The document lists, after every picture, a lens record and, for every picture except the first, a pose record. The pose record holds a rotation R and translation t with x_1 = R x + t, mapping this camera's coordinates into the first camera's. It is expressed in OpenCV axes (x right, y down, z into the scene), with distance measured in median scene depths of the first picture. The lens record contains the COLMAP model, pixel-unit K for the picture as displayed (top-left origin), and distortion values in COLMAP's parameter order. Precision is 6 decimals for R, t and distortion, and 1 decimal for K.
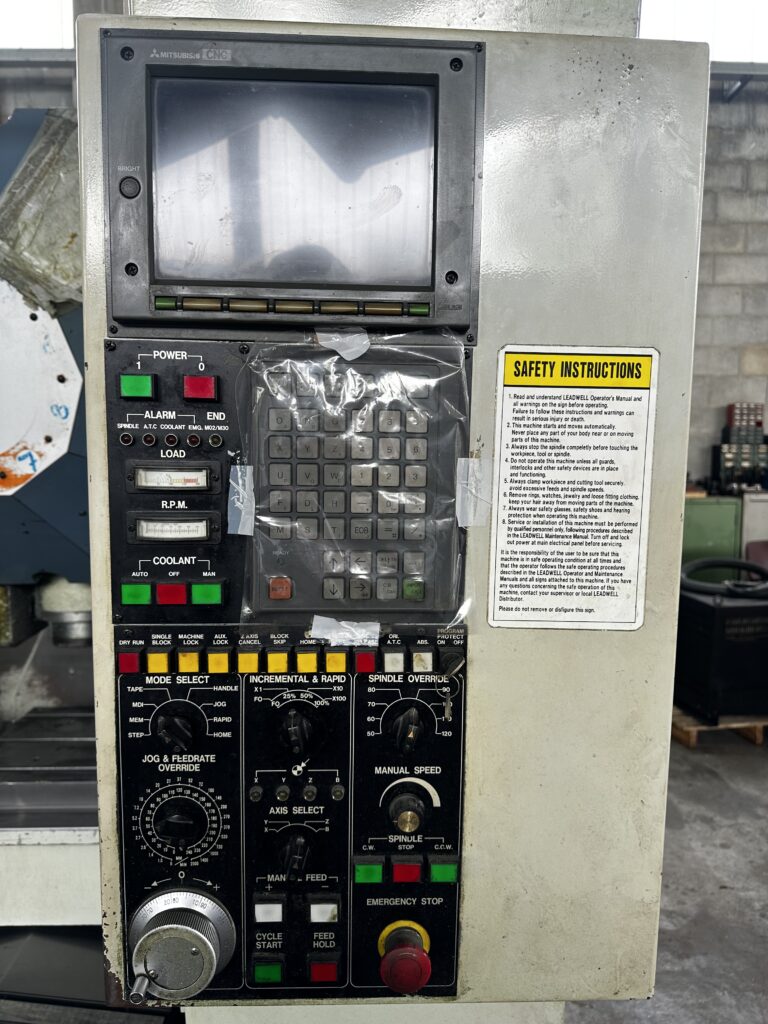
lens RADIAL K [[730.0, 0, 394.0], [0, 730.0, 504.5], [0, 0, 1]] dist [0.044130, -0.052496]
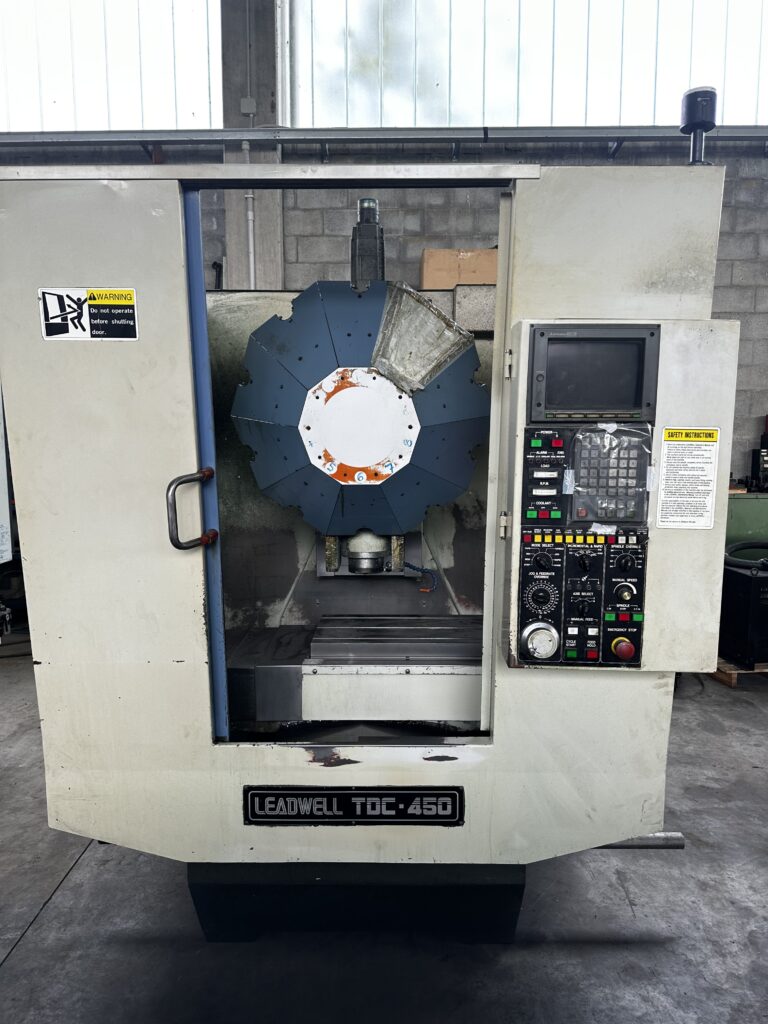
lens RADIAL K [[730.0, 0, 376.3], [0, 730.0, 512.2], [0, 0, 1]] dist [0.044130, -0.052496]
pose [[0.997639, 0.001752, -0.068652, -0.721728], [-0.001192, 0.999966, 0.008189, 0.086008], [0.068664, -0.008088, 0.997607, -1.803322]]
